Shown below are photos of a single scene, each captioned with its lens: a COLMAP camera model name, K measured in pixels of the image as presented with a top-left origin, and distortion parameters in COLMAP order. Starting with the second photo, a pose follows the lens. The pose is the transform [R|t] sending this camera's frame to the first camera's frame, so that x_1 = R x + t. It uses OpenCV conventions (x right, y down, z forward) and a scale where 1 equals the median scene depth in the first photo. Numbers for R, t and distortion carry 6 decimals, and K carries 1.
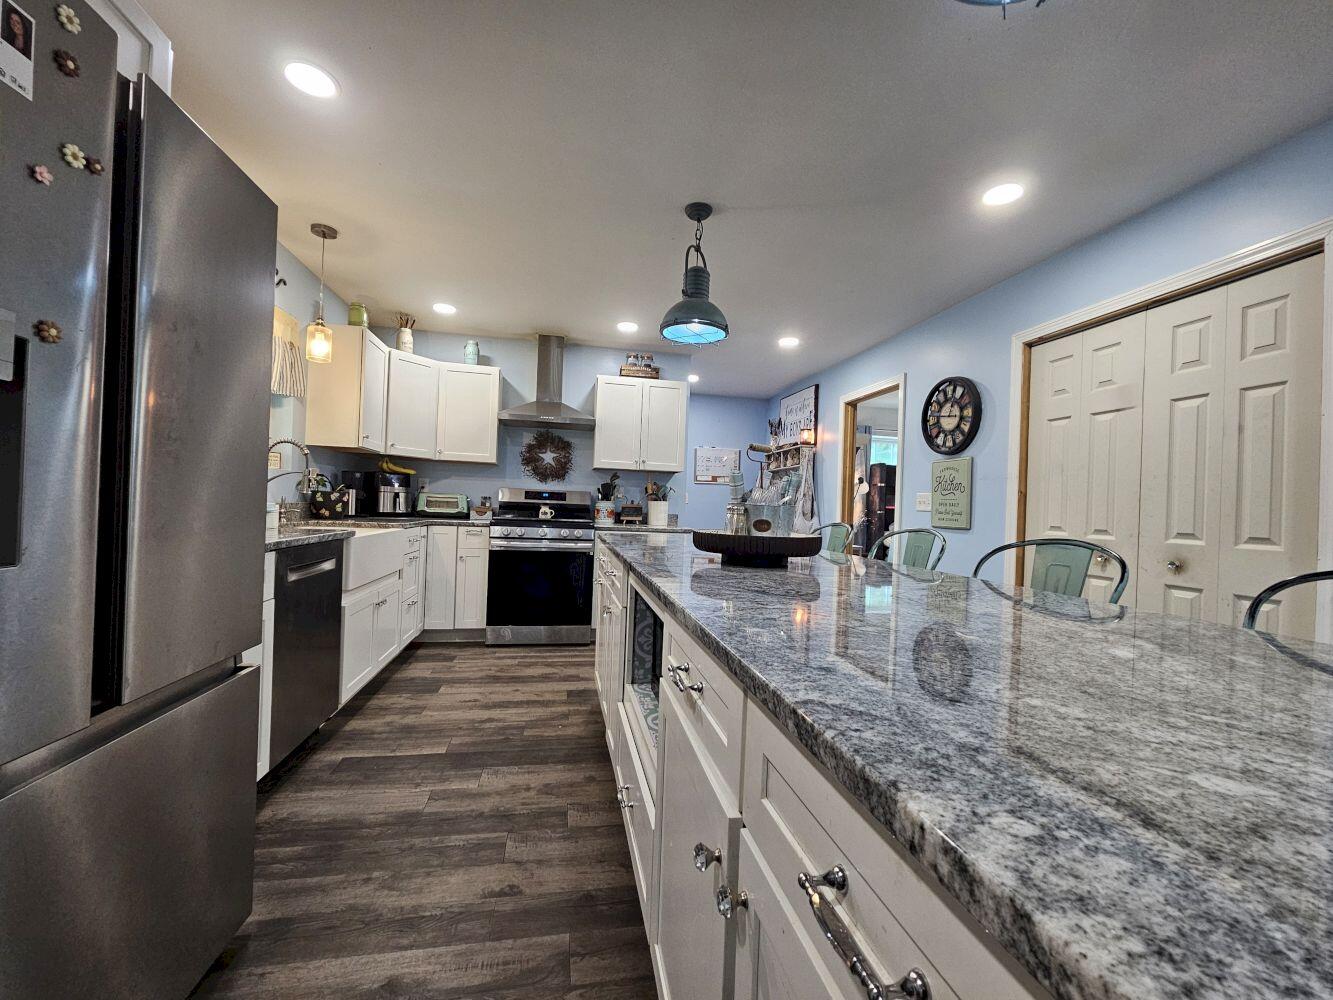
lens RADIAL K [[540.6, 0, 662.6], [0, 540.6, 504.0], [0, 0, 1]] dist [0.001360, 0.000012]
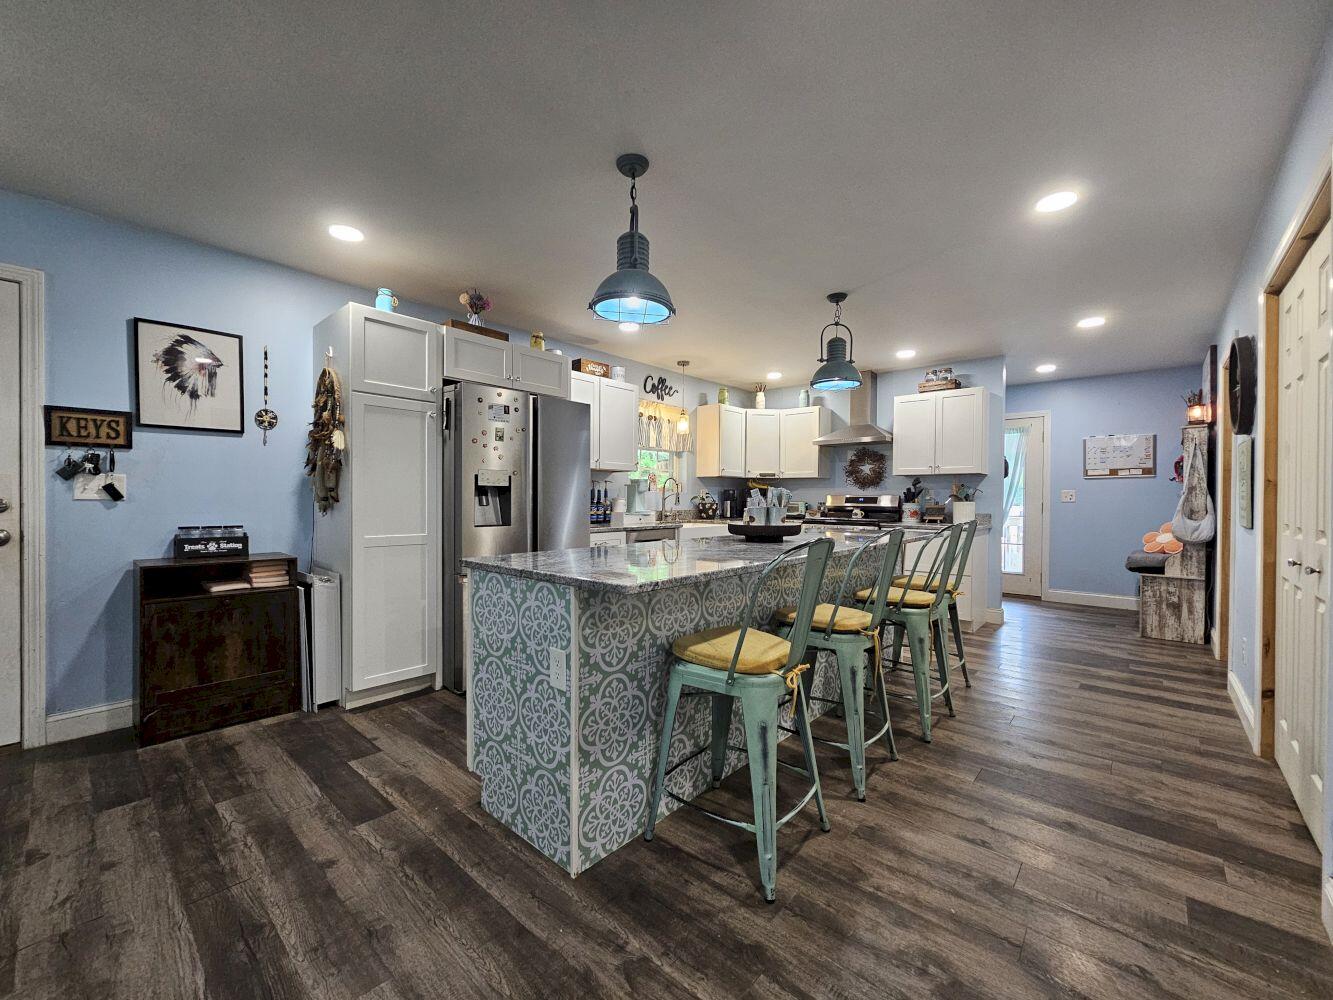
lens RADIAL K [[540.6, 0, 665.6], [0, 540.6, 502.3], [0, 0, 1]] dist [0.001360, 0.000012]
pose [[0.619849, -0.031268, -0.784098, 0.481145], [0.021061, 0.999509, -0.023209, 0.008446], [0.784438, -0.002128, 0.620204, -0.122680]]
